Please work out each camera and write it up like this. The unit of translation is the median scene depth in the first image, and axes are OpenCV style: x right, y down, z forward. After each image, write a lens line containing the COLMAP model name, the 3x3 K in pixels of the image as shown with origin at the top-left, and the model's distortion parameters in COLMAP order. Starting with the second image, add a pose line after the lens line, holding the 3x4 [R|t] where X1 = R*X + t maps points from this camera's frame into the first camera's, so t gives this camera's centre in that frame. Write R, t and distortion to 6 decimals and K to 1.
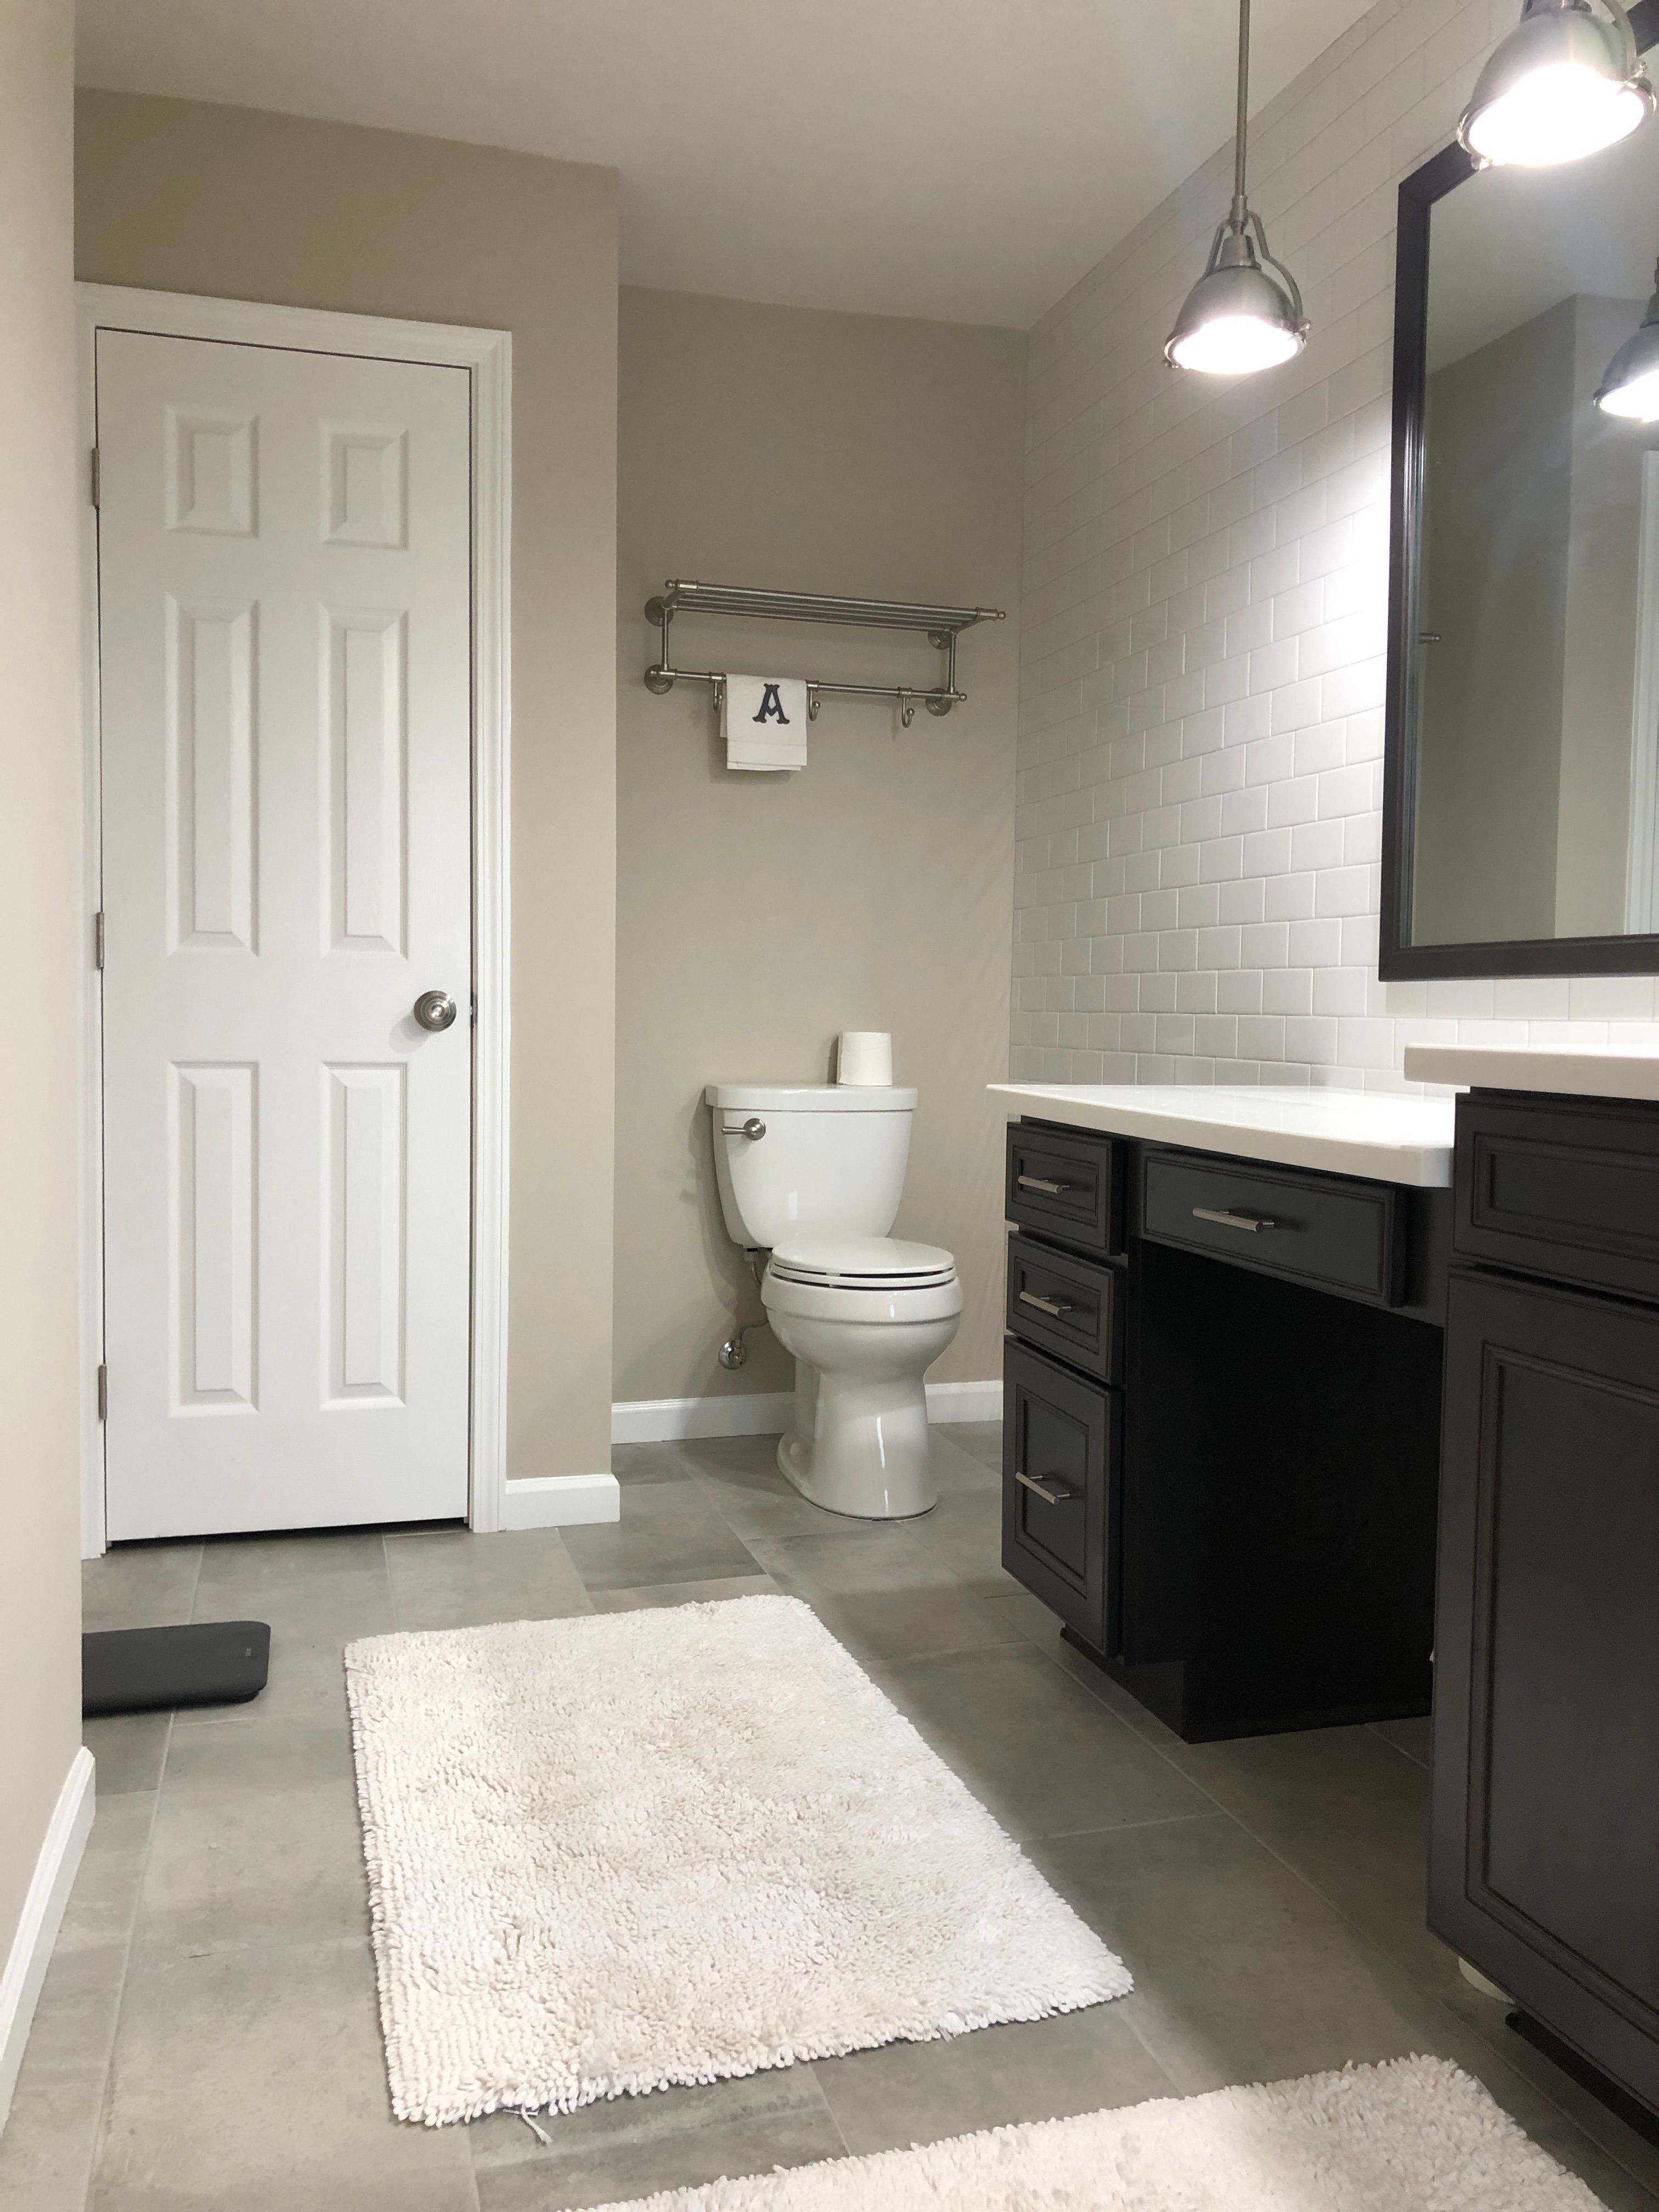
lens RADIAL K [[1833.8, 0, 829.5], [0, 1833.8, 1106.0], [0, 0, 1]] dist [0.109609, -0.296337]
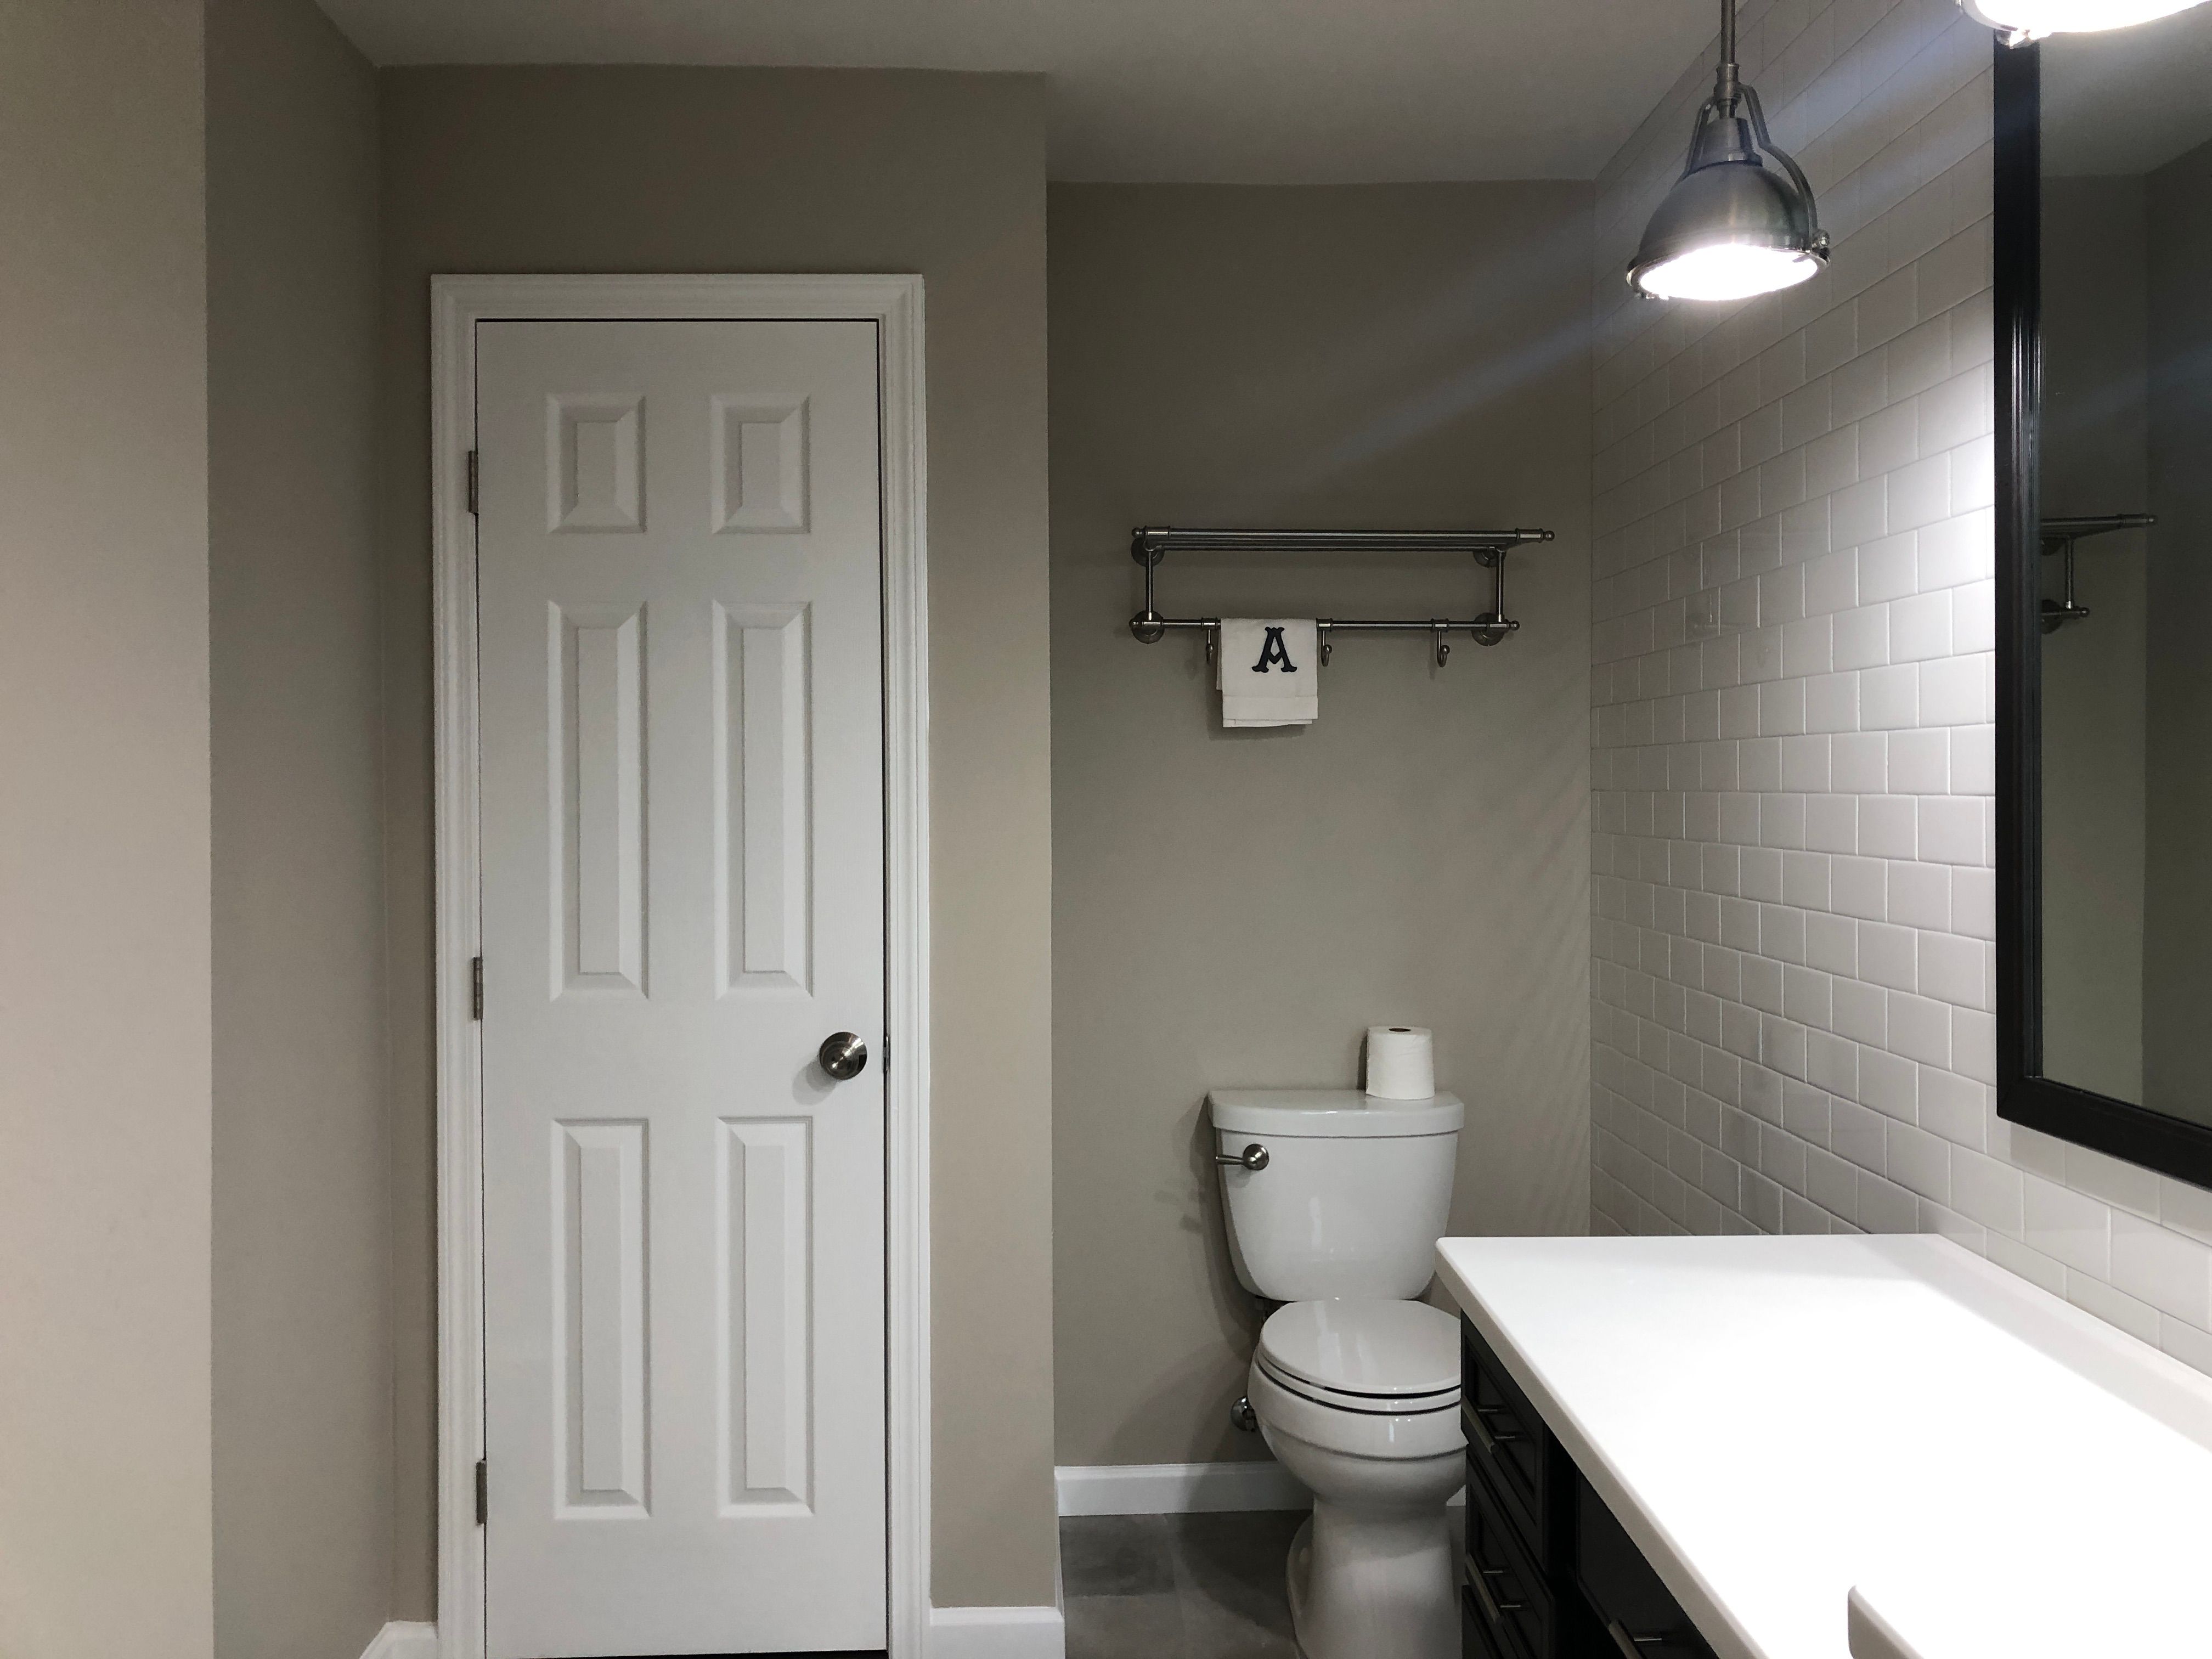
lens RADIAL K [[1833.8, 0, 1110.4], [0, 1833.8, 810.4], [0, 0, 1]] dist [0.109609, -0.296337]
pose [[0.967948, -0.014738, -0.250719, 0.122914], [0.006265, 0.999383, -0.034560, -0.133288], [0.251073, 0.031882, 0.967443, 0.188898]]
